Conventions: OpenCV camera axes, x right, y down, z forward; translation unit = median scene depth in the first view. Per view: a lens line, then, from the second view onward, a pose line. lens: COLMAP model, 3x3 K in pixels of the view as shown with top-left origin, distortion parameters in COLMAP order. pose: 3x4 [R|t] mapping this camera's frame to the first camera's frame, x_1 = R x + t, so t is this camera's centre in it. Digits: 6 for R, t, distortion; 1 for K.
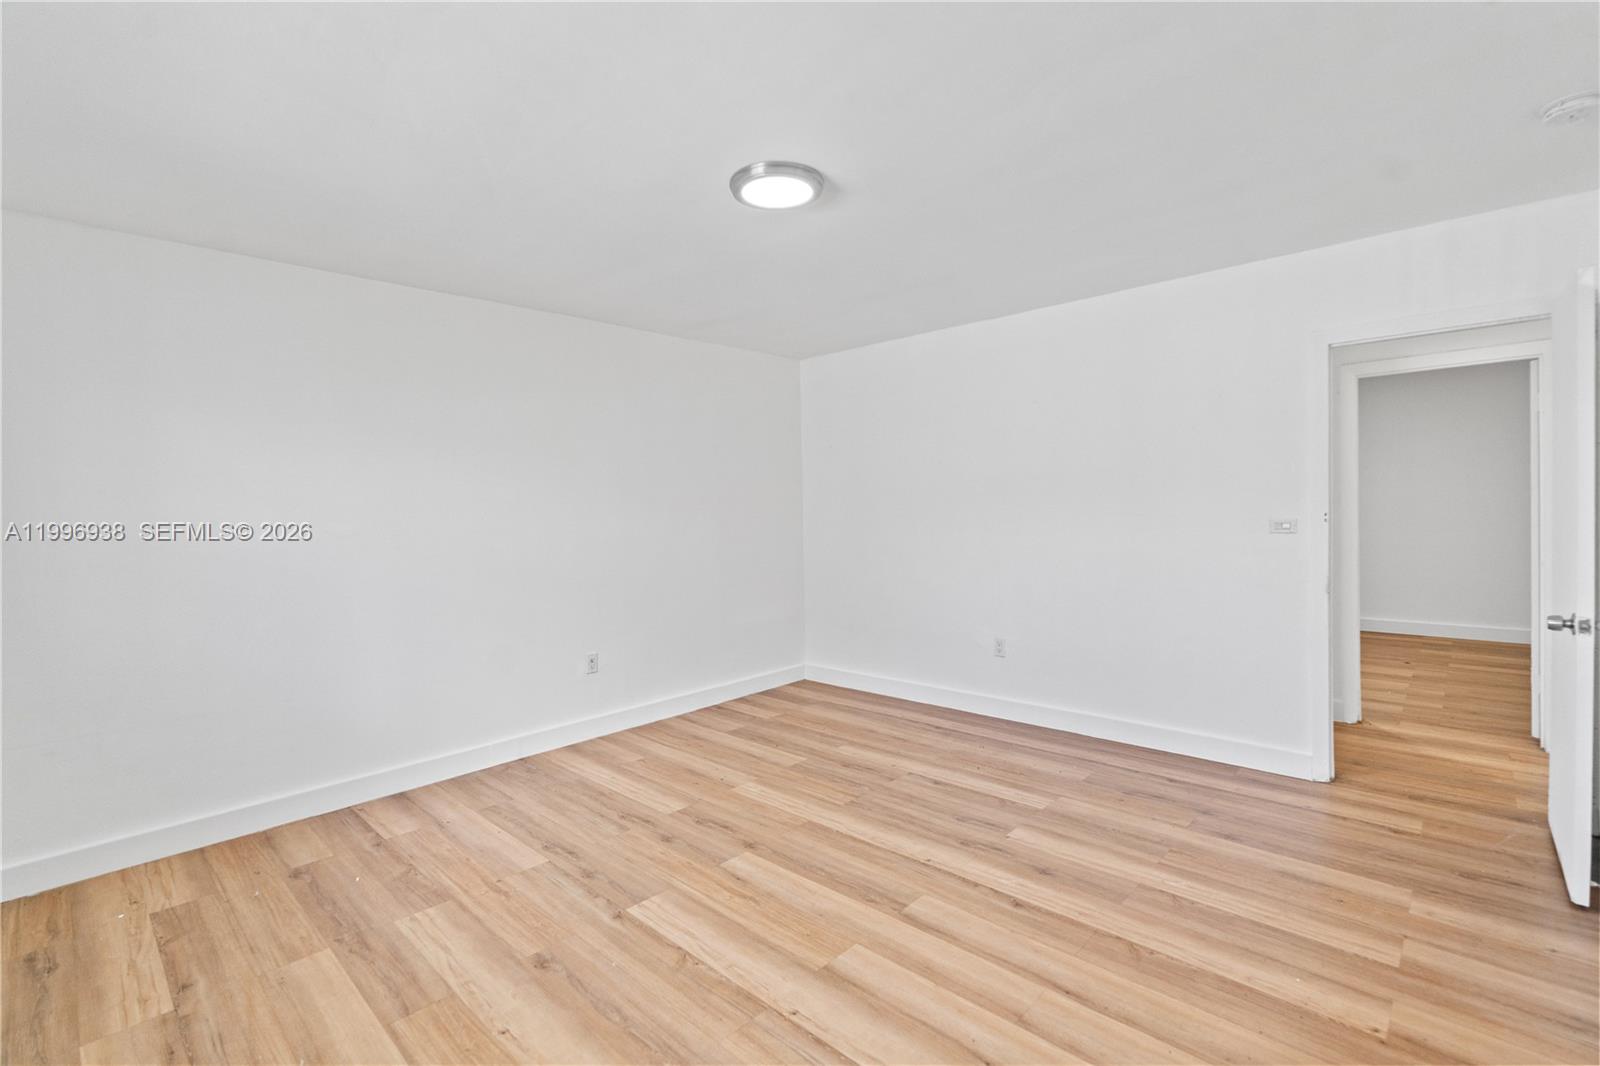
lens RADIAL K [[727.1, 0, 801.9], [0, 727.1, 543.0], [0, 0, 1]] dist [-0.009145, 0.003629]
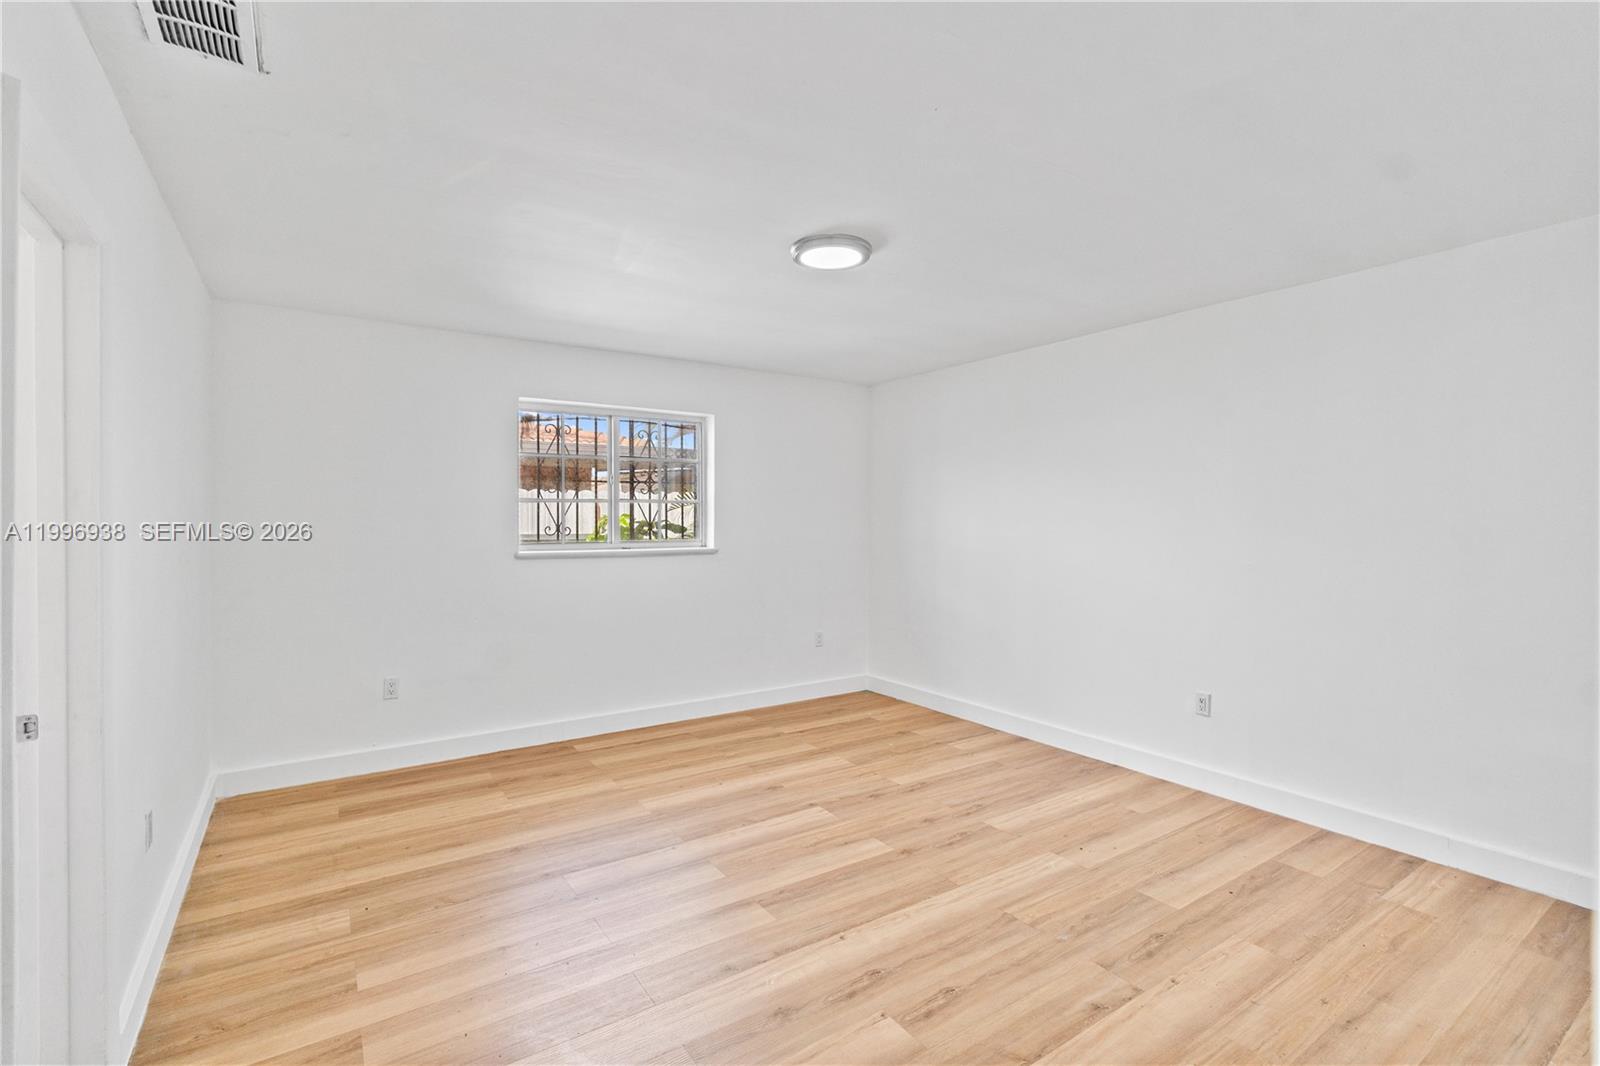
lens RADIAL K [[727.1, 0, 800.6], [0, 727.1, 544.1], [0, 0, 1]] dist [-0.009145, 0.003629]
pose [[-0.223592, 0.054711, -0.973146, 0.871396], [-0.045287, 0.996762, 0.066444, -0.081238], [0.973630, 0.058927, -0.220390, 0.958478]]
